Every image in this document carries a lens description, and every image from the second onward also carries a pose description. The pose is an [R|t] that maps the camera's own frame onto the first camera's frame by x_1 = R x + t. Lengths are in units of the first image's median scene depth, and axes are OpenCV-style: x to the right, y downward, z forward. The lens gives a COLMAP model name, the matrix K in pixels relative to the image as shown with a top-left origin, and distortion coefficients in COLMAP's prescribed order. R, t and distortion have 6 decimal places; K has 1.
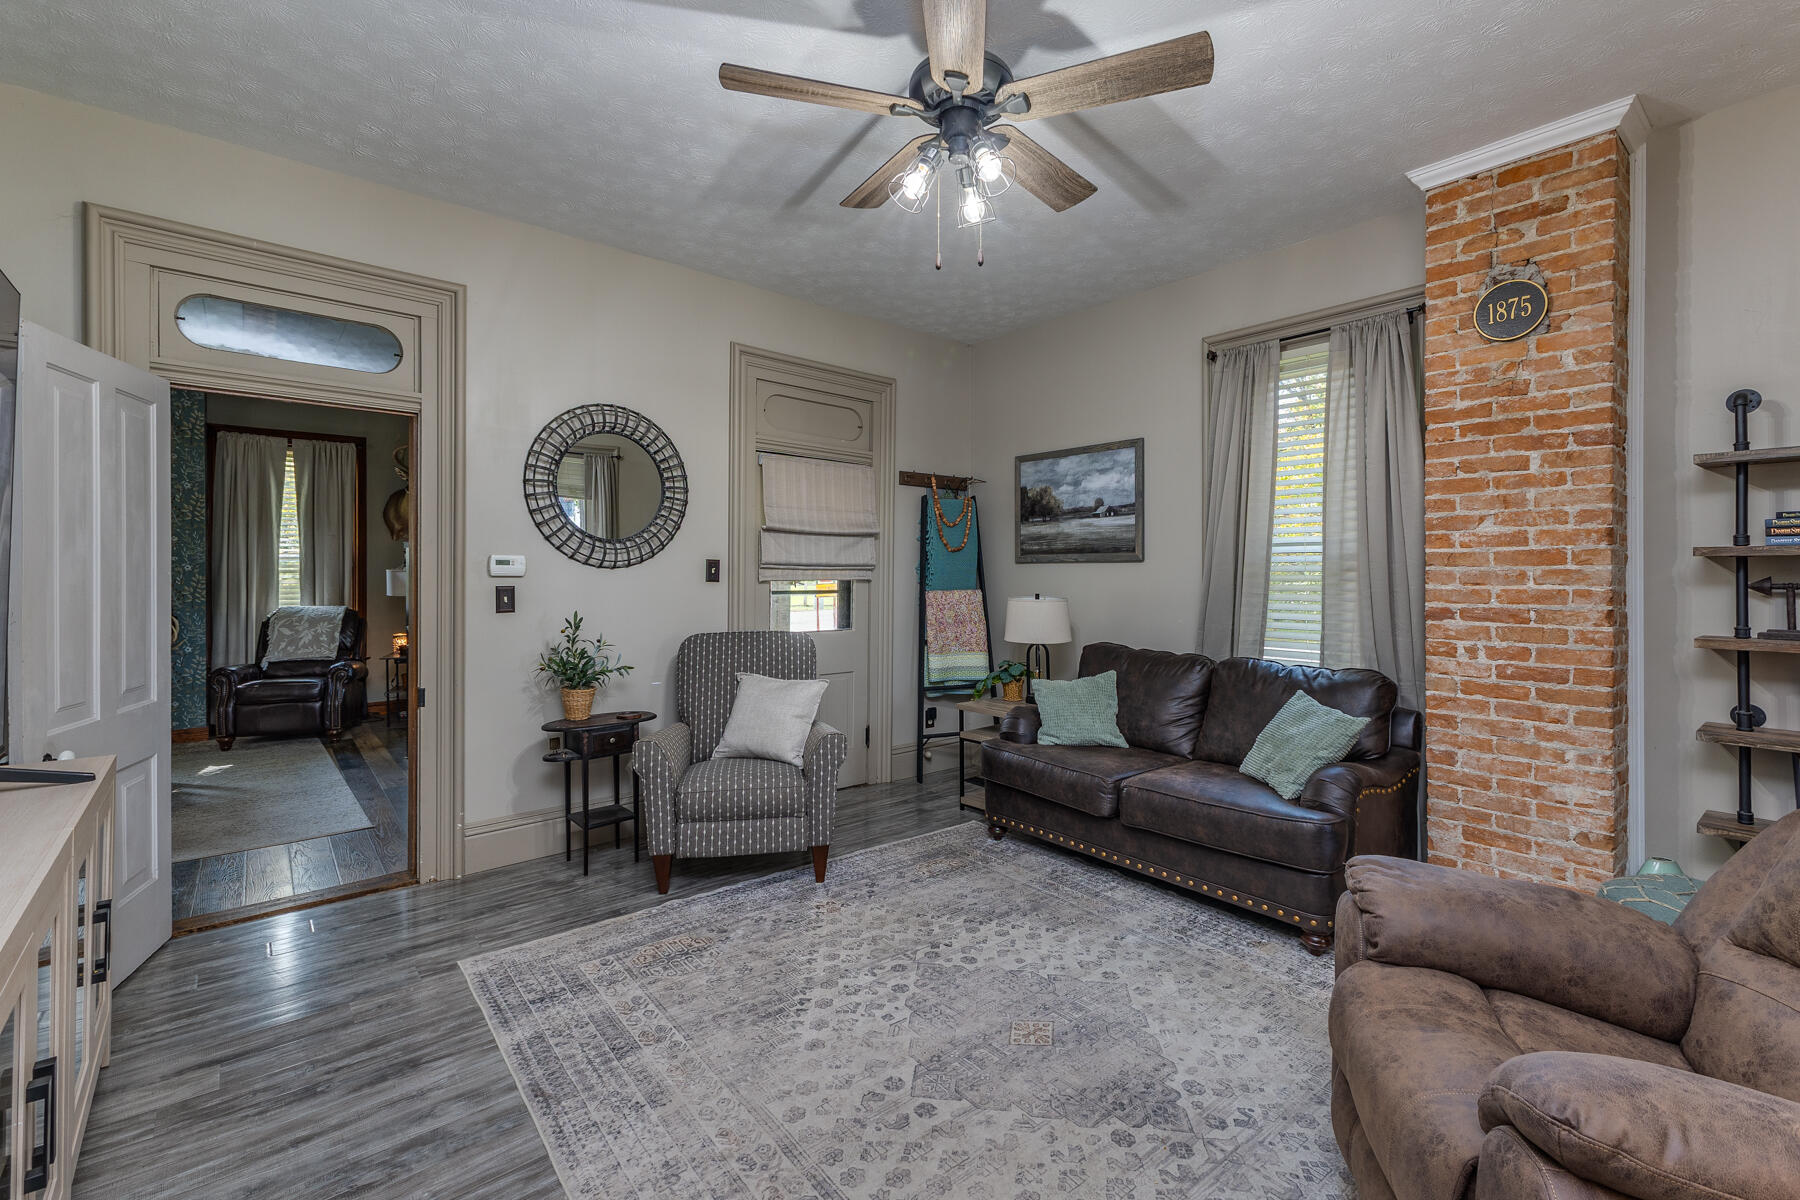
lens RADIAL K [[786.9, 0, 909.1], [0, 786.9, 568.2], [0, 0, 1]] dist [0.009139, -0.001395]
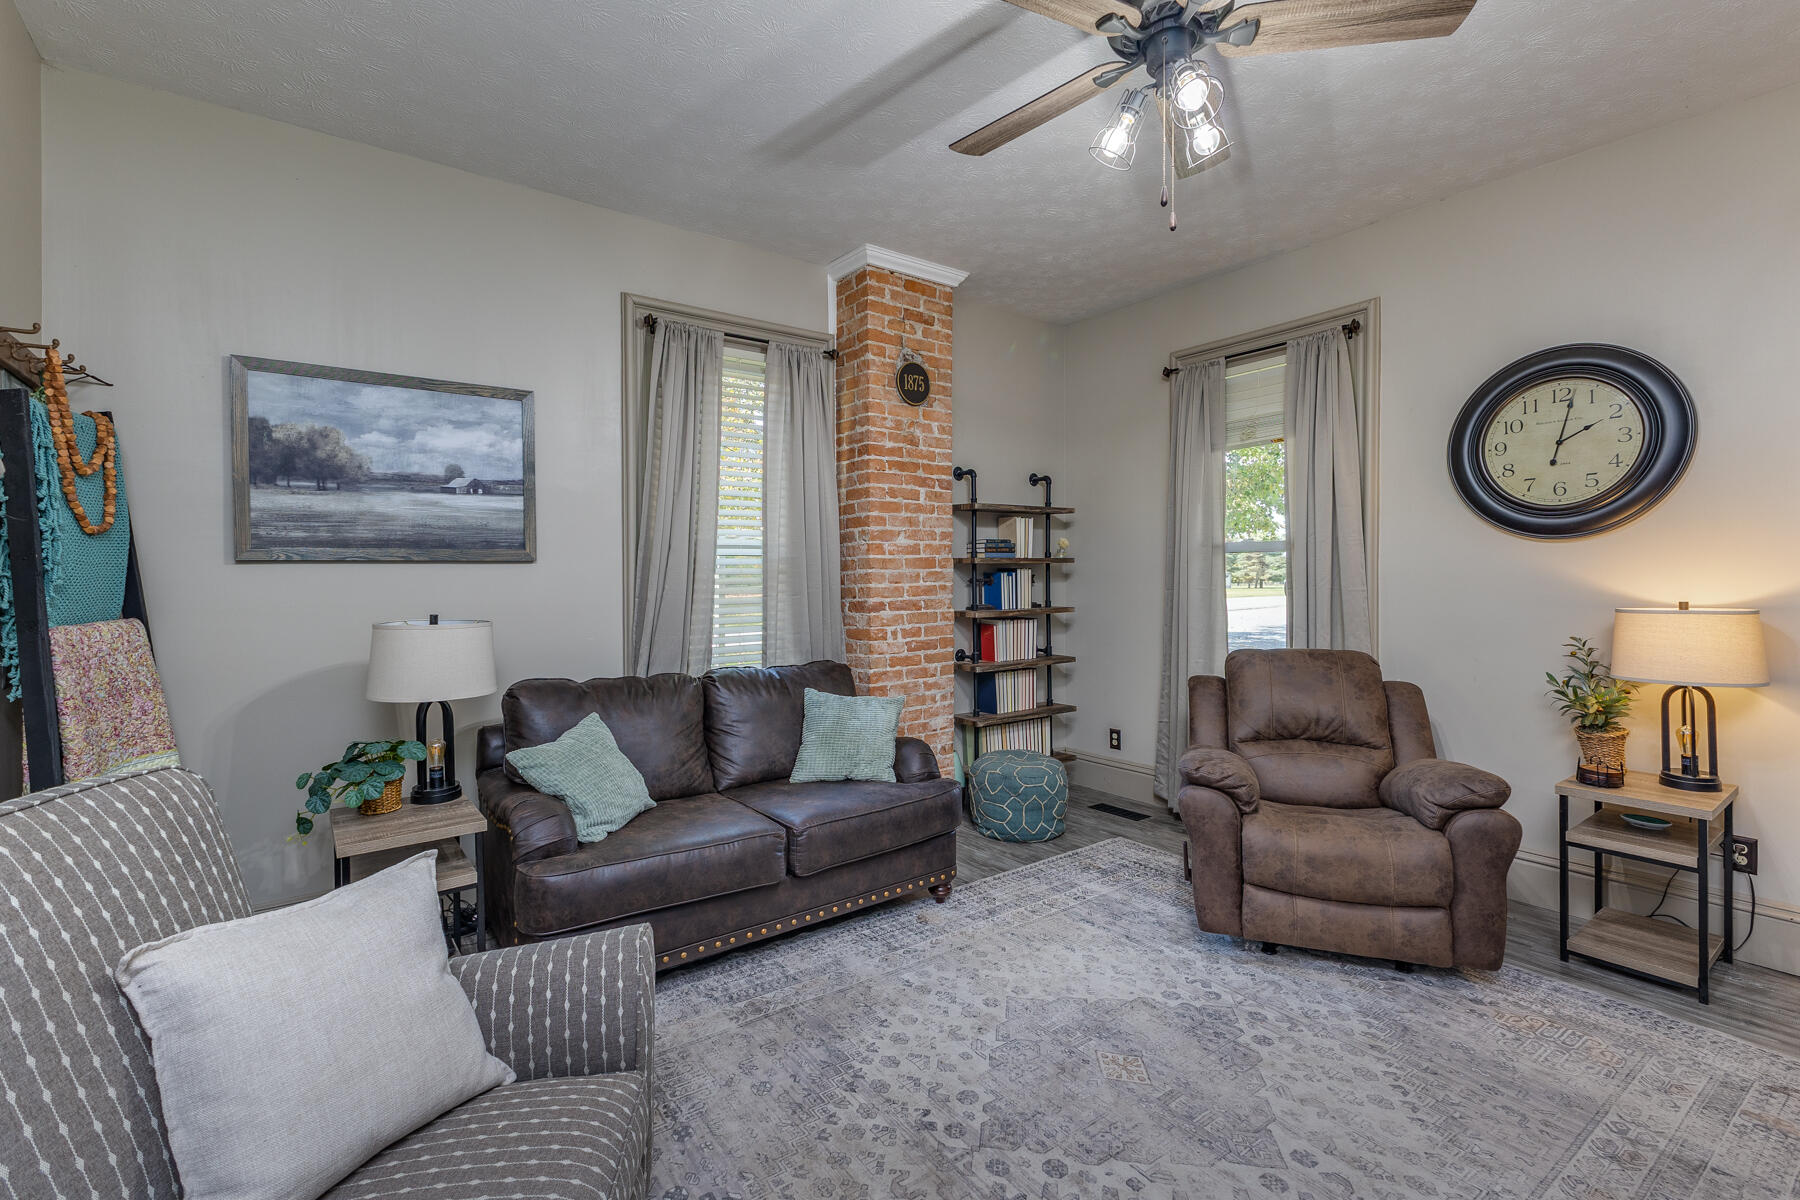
lens RADIAL K [[786.9, 0, 901.1], [0, 786.9, 577.5], [0, 0, 1]] dist [0.009139, -0.001395]
pose [[0.068513, -0.007462, 0.997622, -0.583315], [0.004024, 0.999966, 0.007203, 0.002035], [-0.997642, 0.003521, 0.068541, 0.884694]]
